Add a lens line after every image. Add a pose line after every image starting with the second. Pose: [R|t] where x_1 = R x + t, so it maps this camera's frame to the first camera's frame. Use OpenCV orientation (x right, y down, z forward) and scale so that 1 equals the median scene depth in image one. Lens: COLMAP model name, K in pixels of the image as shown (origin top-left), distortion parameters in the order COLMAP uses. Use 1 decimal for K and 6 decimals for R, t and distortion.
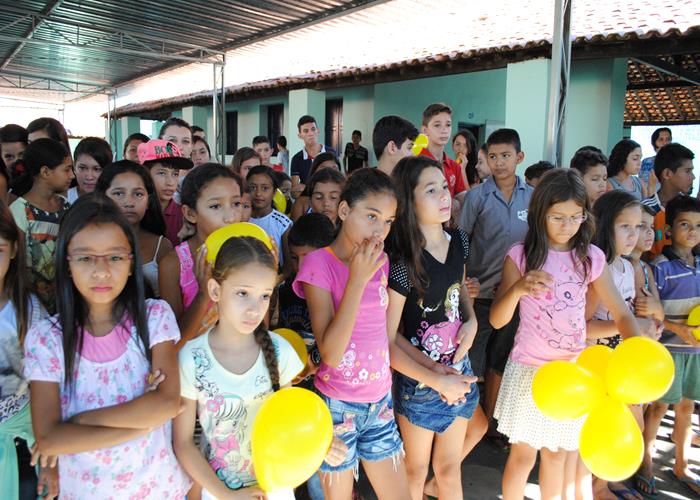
lens RADIAL K [[594.2, 0, 350.0], [0, 594.2, 250.0], [0, 0, 1]] dist [-0.083871, 0.011161]
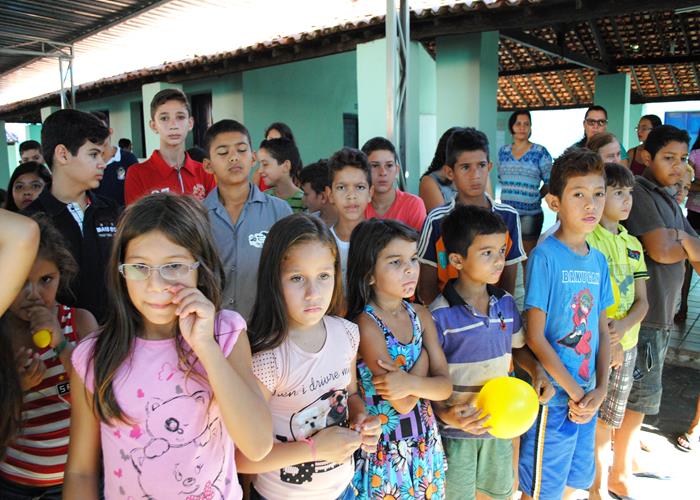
lens RADIAL K [[590.1, 0, 363.5], [0, 590.1, 255.3], [0, 0, 1]] dist [-0.074550, 0.000197]
pose [[0.988620, -0.060437, 0.137758, 0.097351], [0.057690, 0.998050, 0.023851, -0.015863], [-0.138931, -0.015632, 0.990179, 0.087526]]
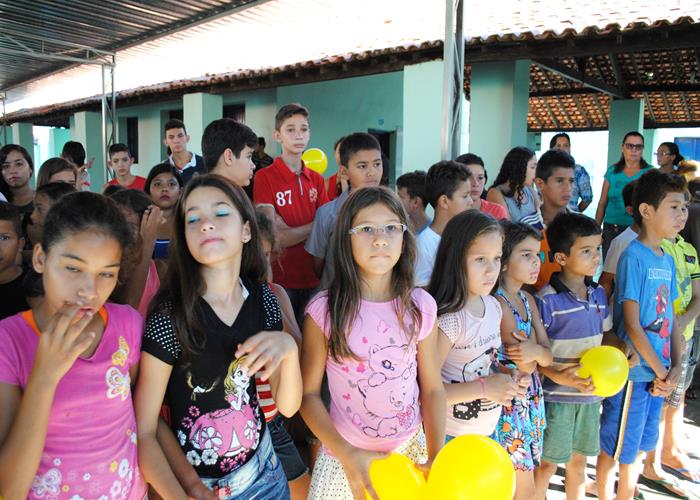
lens RADIAL K [[590.1, 0, 363.5], [0, 590.1, 255.3], [0, 0, 1]] dist [-0.074550, 0.000197]
pose [[0.989574, -0.024225, 0.141973, 0.043991], [0.024487, 0.999700, -0.000098, -0.010340], [-0.141928, 0.003573, 0.989871, 0.054258]]
